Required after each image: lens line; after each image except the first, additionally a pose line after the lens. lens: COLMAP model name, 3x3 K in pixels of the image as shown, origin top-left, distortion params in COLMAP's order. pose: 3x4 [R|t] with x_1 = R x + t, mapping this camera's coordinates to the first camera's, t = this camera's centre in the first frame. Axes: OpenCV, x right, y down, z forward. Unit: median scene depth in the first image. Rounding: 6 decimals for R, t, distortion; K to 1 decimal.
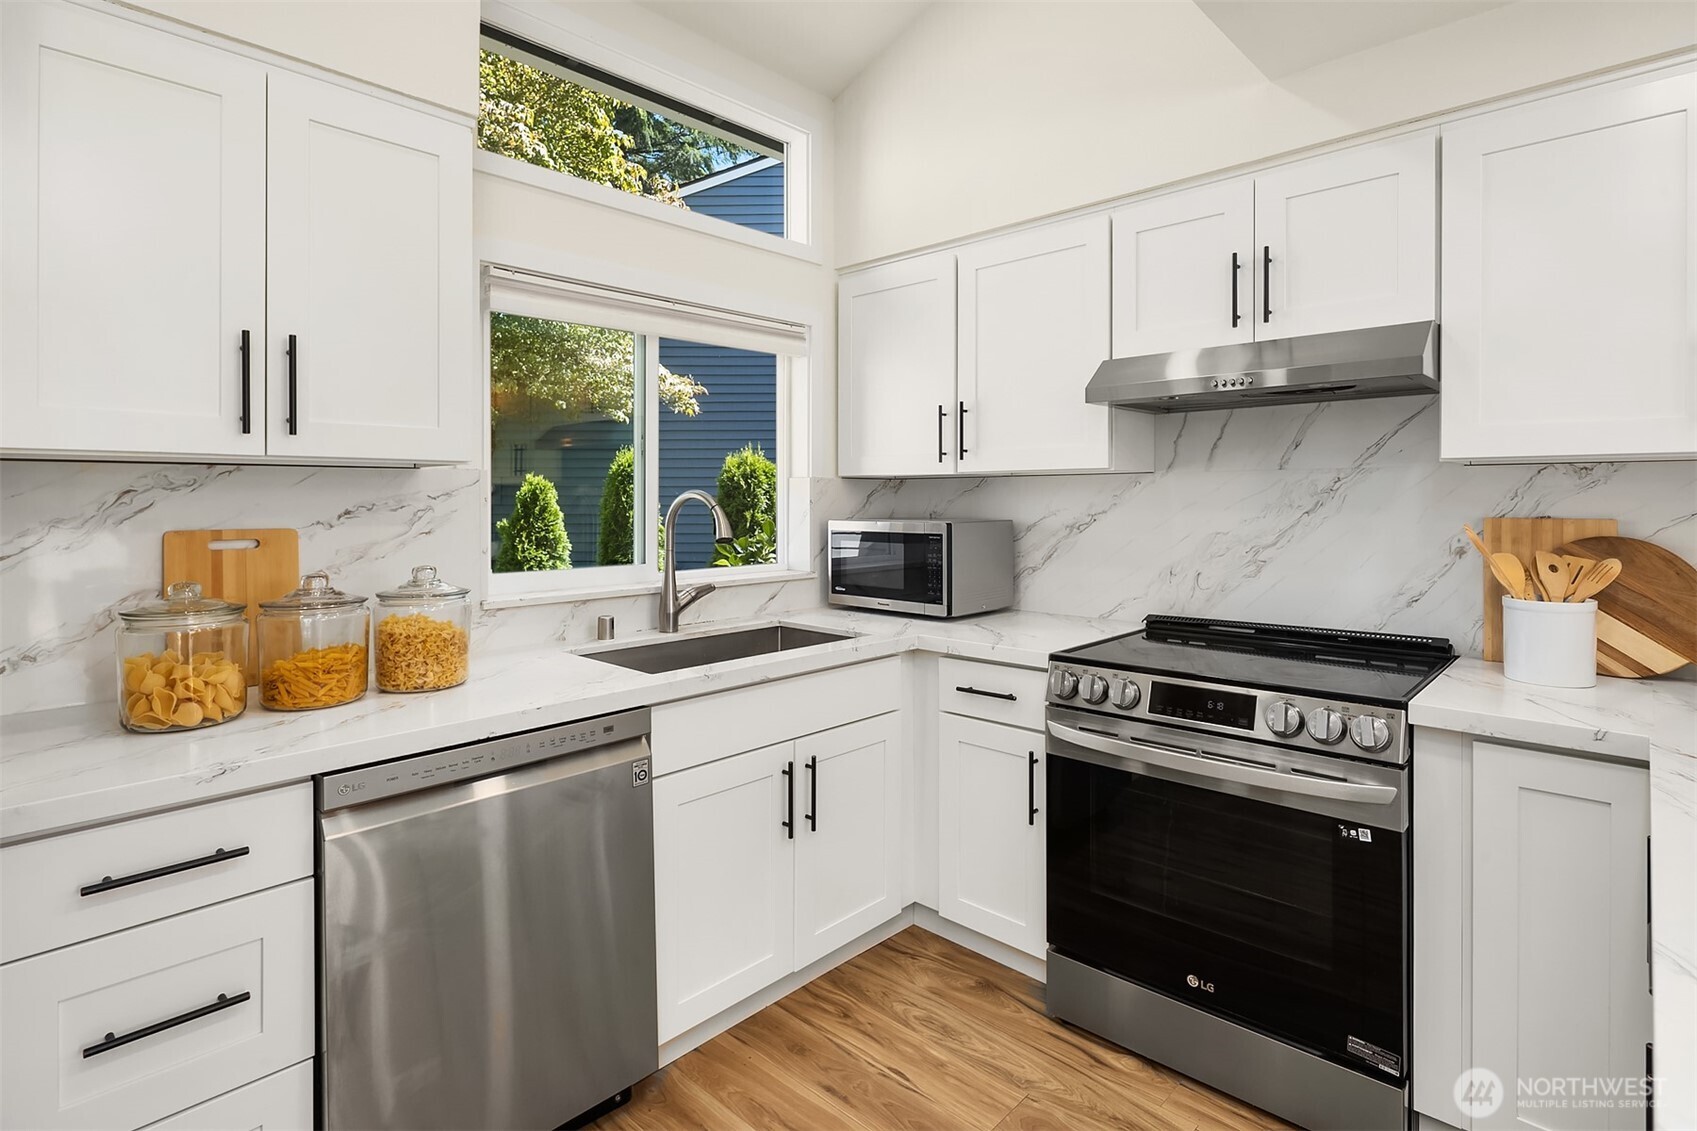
lens RADIAL K [[843.5, 0, 872.8], [0, 843.5, 491.6], [0, 0, 1]] dist [0.011797, -0.004262]
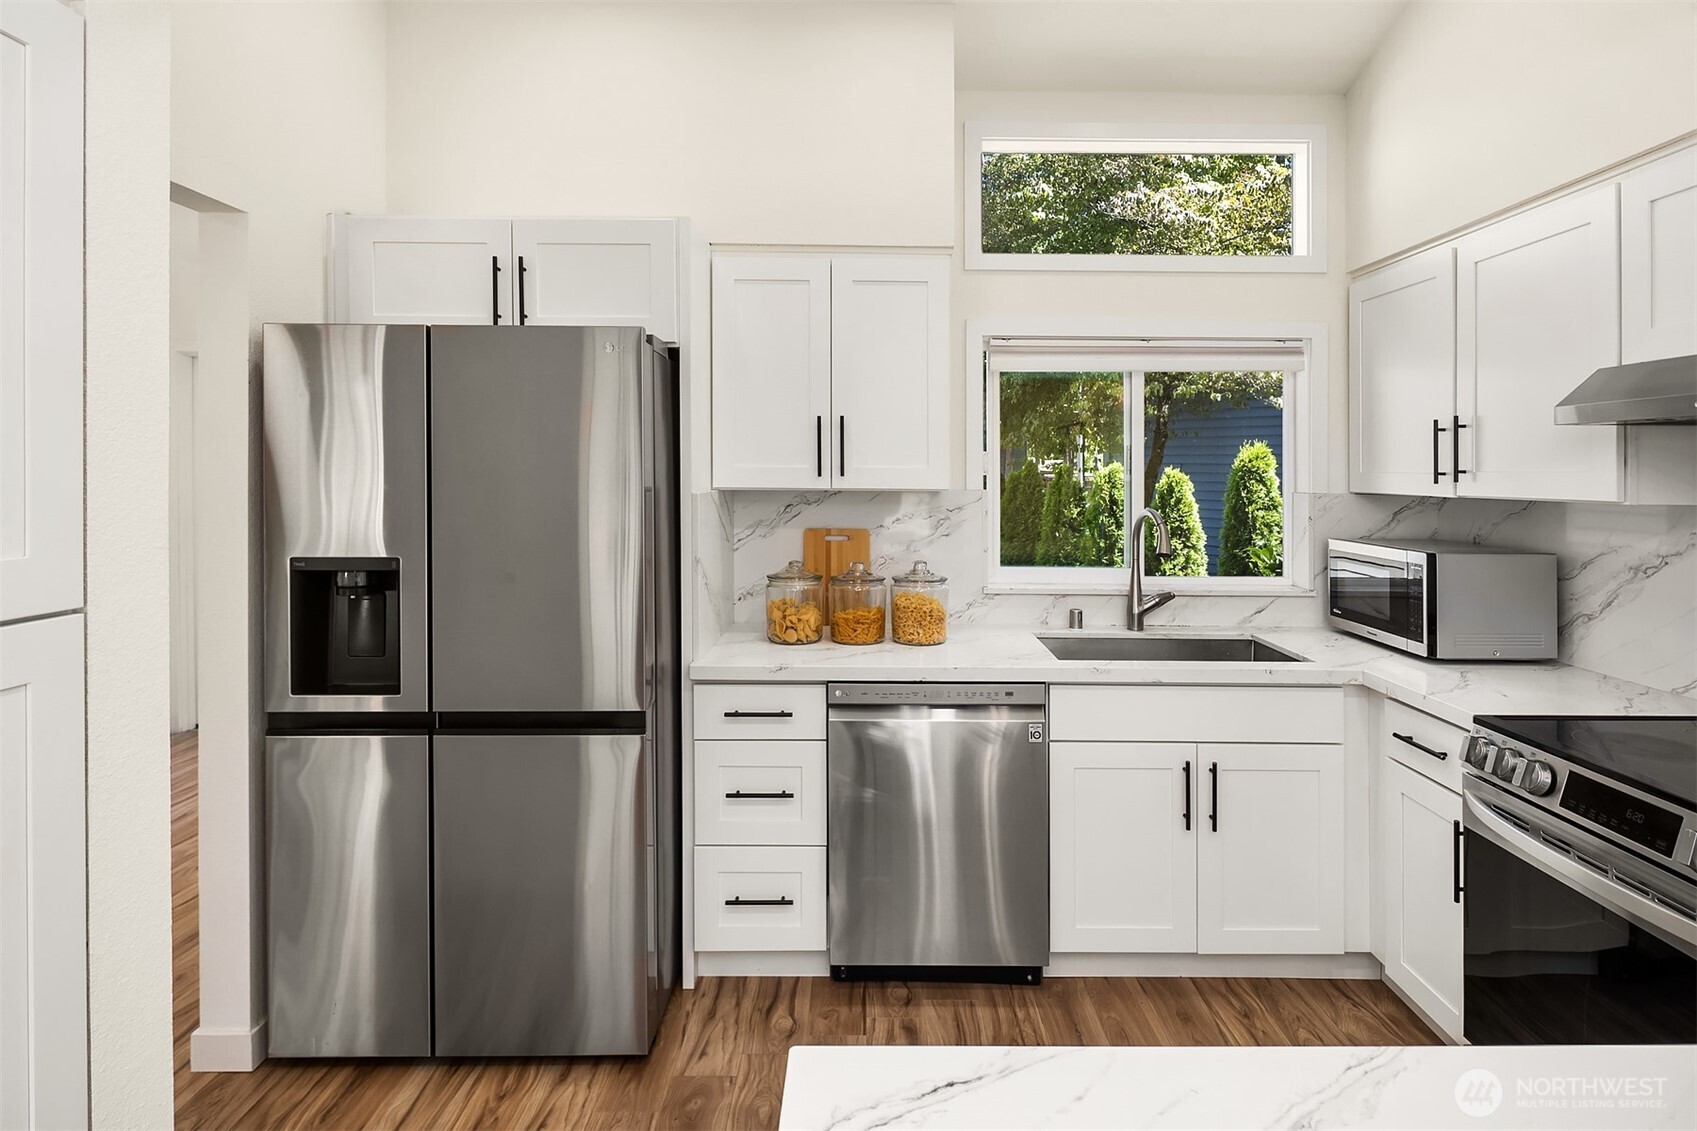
lens RADIAL K [[843.5, 0, 877.6], [0, 843.5, 476.5], [0, 0, 1]] dist [0.011797, -0.004262]
pose [[0.682869, 0.010146, -0.730470, 0.427539], [-0.003578, 0.999938, 0.010544, -0.064007], [0.730532, -0.004587, 0.682863, -0.055490]]
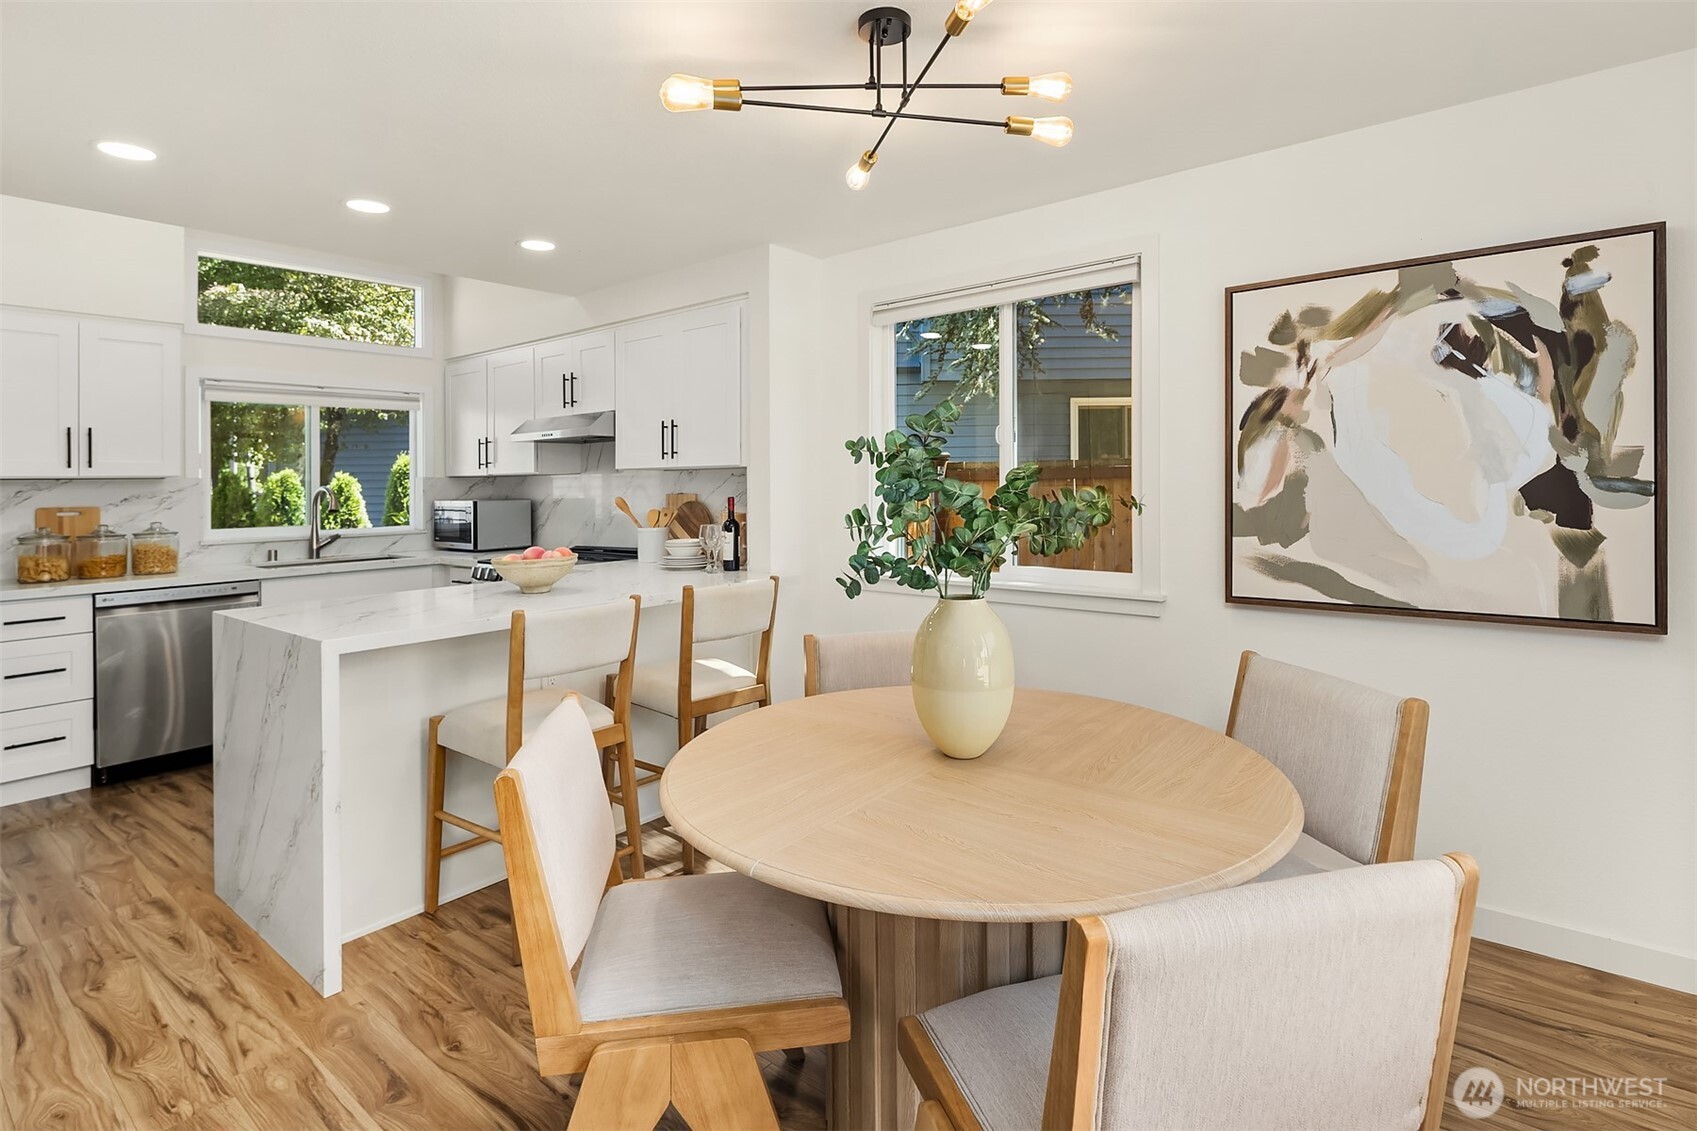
lens RADIAL K [[843.5, 0, 863.8], [0, 843.5, 464.6], [0, 0, 1]] dist [0.011797, -0.004262]
pose [[0.997833, -0.012724, 0.064556, 1.067126], [0.013698, 0.999798, -0.014677, -0.005884], [-0.064357, 0.015529, 0.997806, -1.227455]]
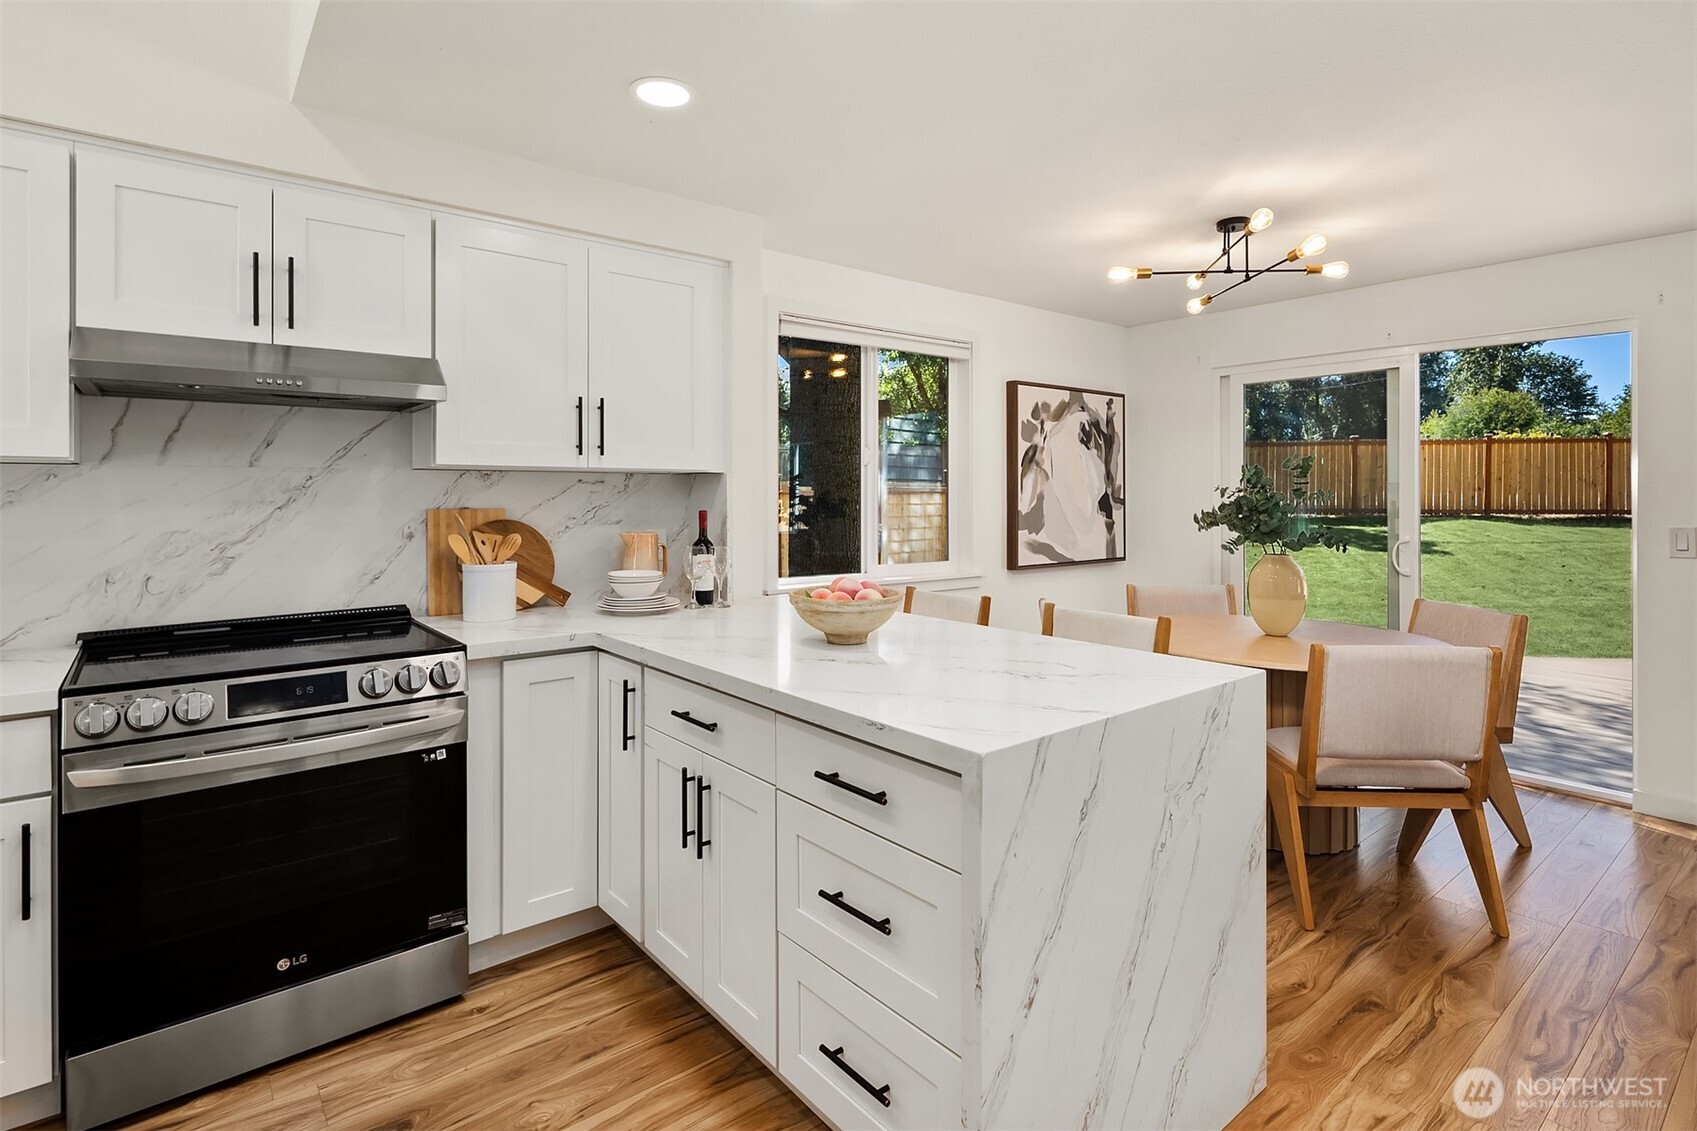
lens RADIAL K [[843.5, 0, 826.2], [0, 843.5, 493.9], [0, 0, 1]] dist [0.011797, -0.004262]
pose [[0.151806, 0.003500, 0.988404, -0.471642], [-0.004255, 0.999987, -0.002888, 0.007692], [-0.988401, -0.003768, 0.151819, 0.174176]]
